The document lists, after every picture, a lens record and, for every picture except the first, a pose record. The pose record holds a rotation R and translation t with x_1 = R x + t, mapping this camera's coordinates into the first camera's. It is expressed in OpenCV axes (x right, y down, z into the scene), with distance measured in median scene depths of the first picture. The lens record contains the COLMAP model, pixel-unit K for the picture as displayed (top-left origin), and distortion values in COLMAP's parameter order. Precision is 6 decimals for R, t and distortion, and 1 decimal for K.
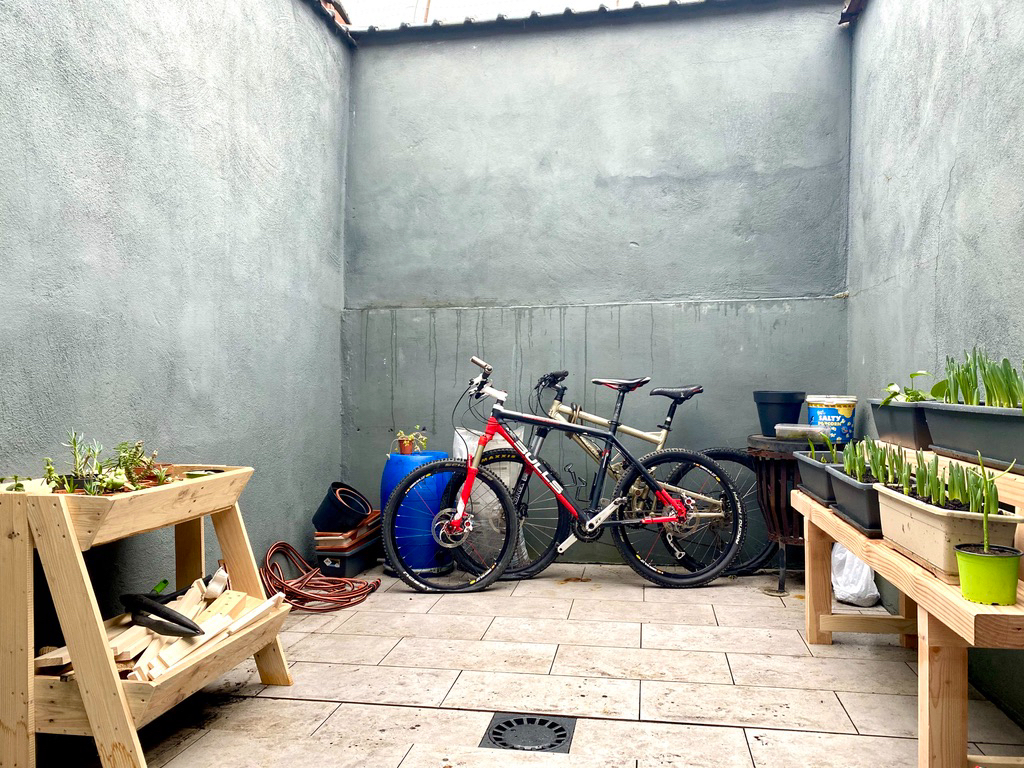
lens RADIAL K [[790.7, 0, 512.0], [0, 790.7, 384.0], [0, 0, 1]] dist [0.104255, -0.193667]
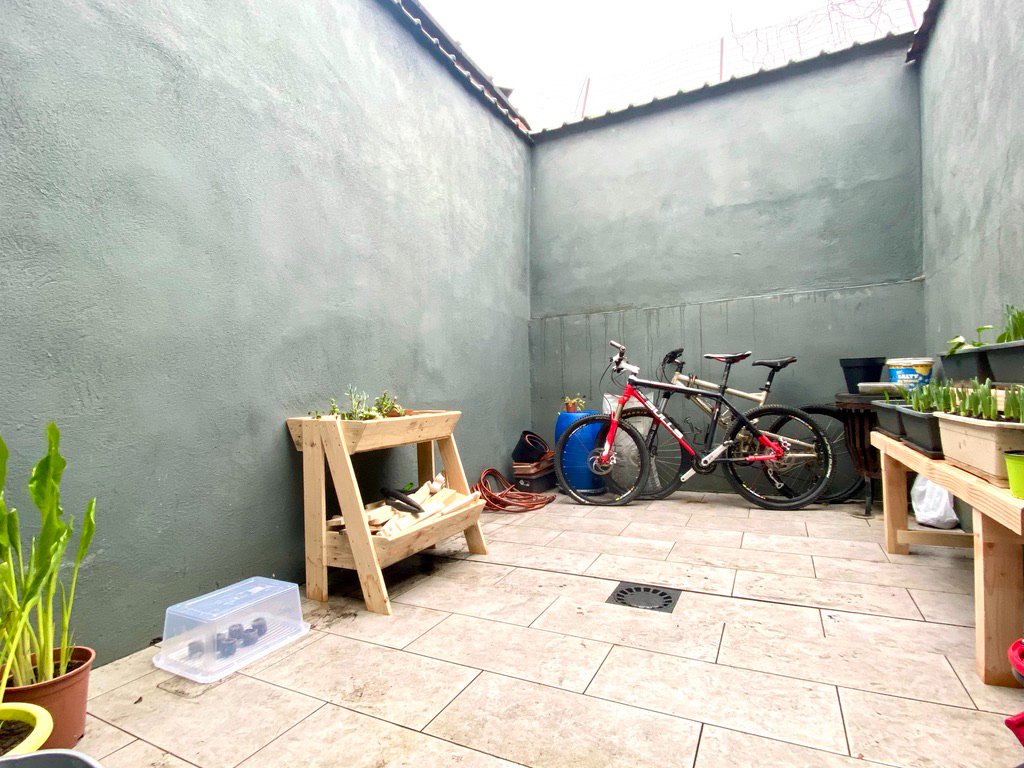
lens RADIAL K [[524.2, 0, 512.0], [0, 524.2, 384.0], [0, 0, 1]] dist [0.052477, -0.047885]
pose [[0.956740, -0.027711, -0.289620, 0.050784], [0.026949, 0.999615, -0.006622, 0.044293], [0.289692, -0.001469, 0.957119, 0.039468]]
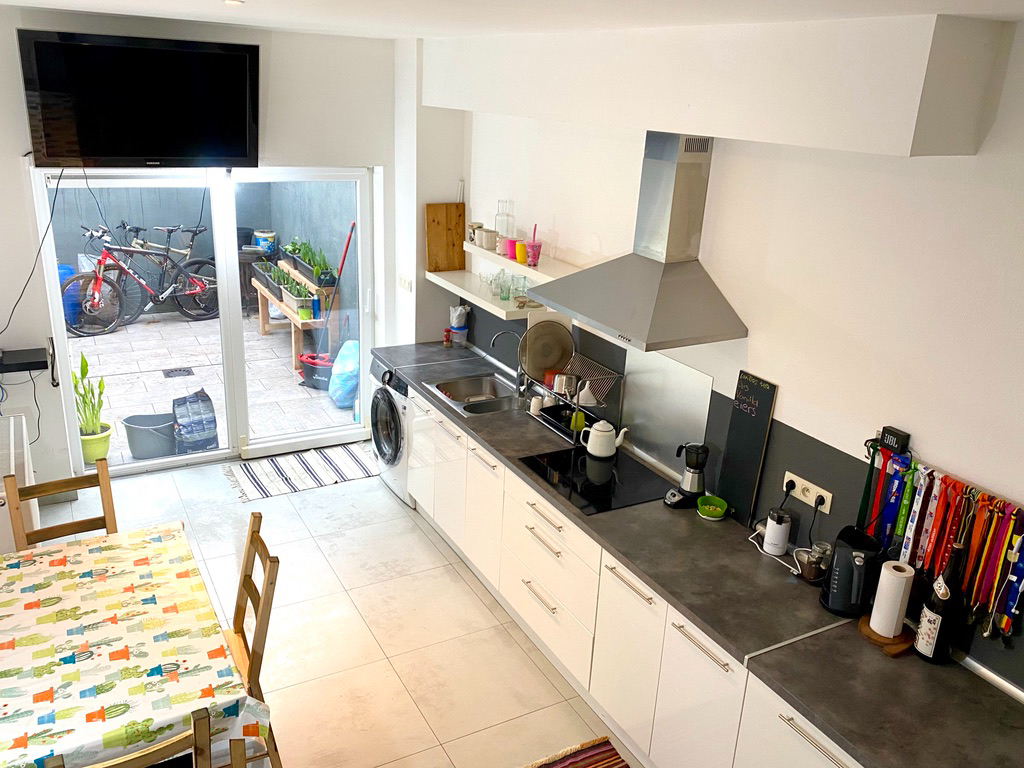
lens RADIAL K [[790.7, 0, 512.0], [0, 790.7, 384.0], [0, 0, 1]] dist [0.104255, -0.193667]
pose [[0.783787, -0.163712, 0.599063, -0.528248], [-0.059058, 0.940608, 0.334320, -0.410882], [-0.618215, -0.297415, 0.727567, -1.331015]]
